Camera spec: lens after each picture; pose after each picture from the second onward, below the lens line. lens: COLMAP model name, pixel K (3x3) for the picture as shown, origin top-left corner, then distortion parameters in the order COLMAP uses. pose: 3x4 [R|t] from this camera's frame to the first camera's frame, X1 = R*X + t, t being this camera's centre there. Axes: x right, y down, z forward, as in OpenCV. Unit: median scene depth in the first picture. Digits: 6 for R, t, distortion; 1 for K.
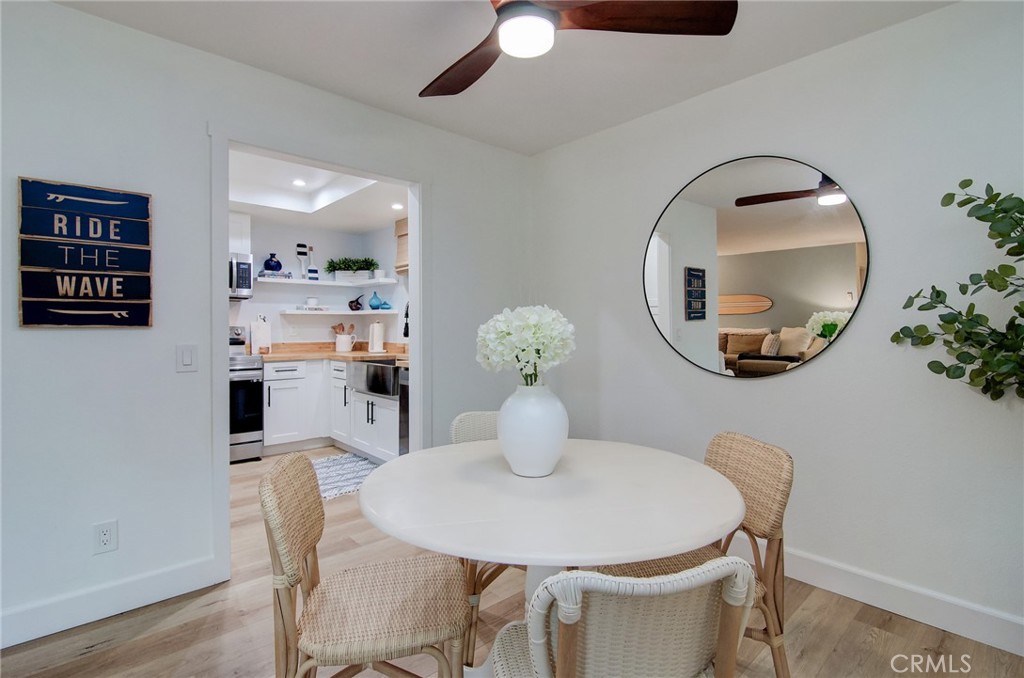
lens RADIAL K [[509.7, 0, 505.5], [0, 509.7, 323.6], [0, 0, 1]] dist [0.013793, -0.011570]
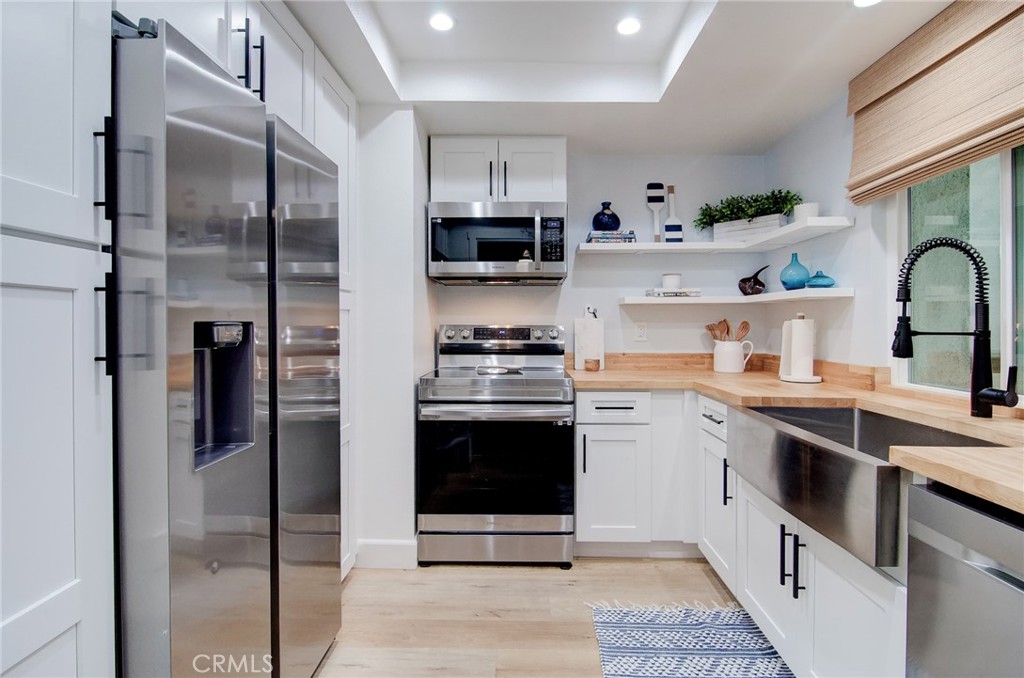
lens RADIAL K [[509.7, 0, 524.6], [0, 509.7, 330.2], [0, 0, 1]] dist [0.013793, -0.011570]
pose [[0.759268, 0.008664, -0.650720, -0.138536], [0.003862, 0.999834, 0.017819, 0.000331], [0.650766, -0.016042, 0.759109, 0.481822]]
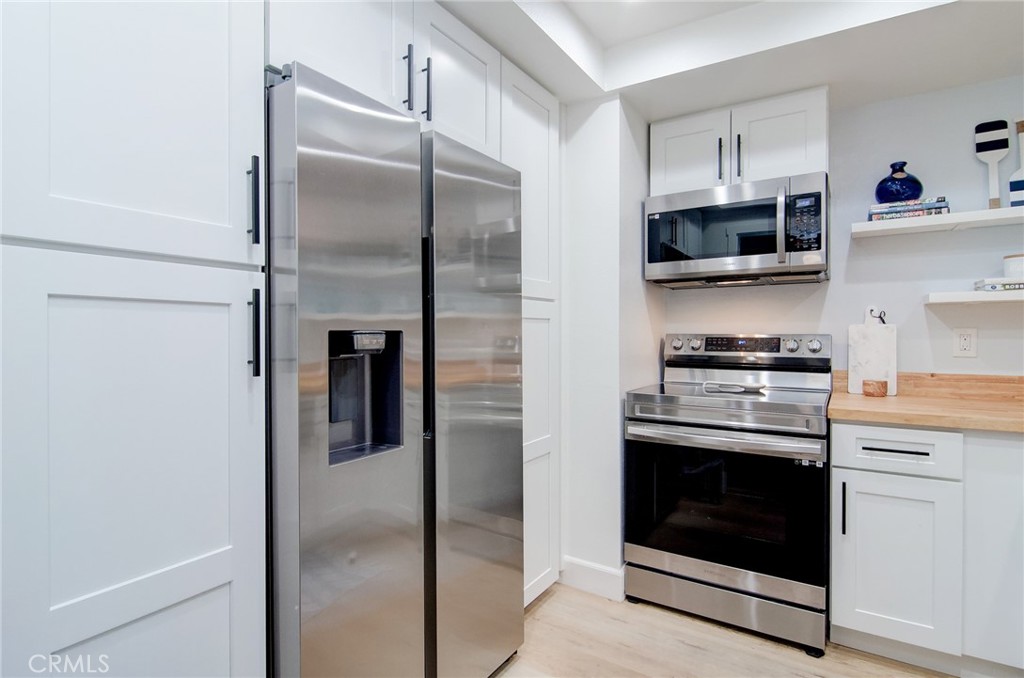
lens RADIAL K [[521.5, 0, 499.6], [0, 521.5, 338.3], [0, 0, 1]] dist [0.008790, -0.007259]
pose [[0.289061, 0.008119, -0.957276, -0.131481], [0.008790, 0.999899, 0.011135, 0.001502], [0.957270, -0.011633, 0.288960, 0.550666]]
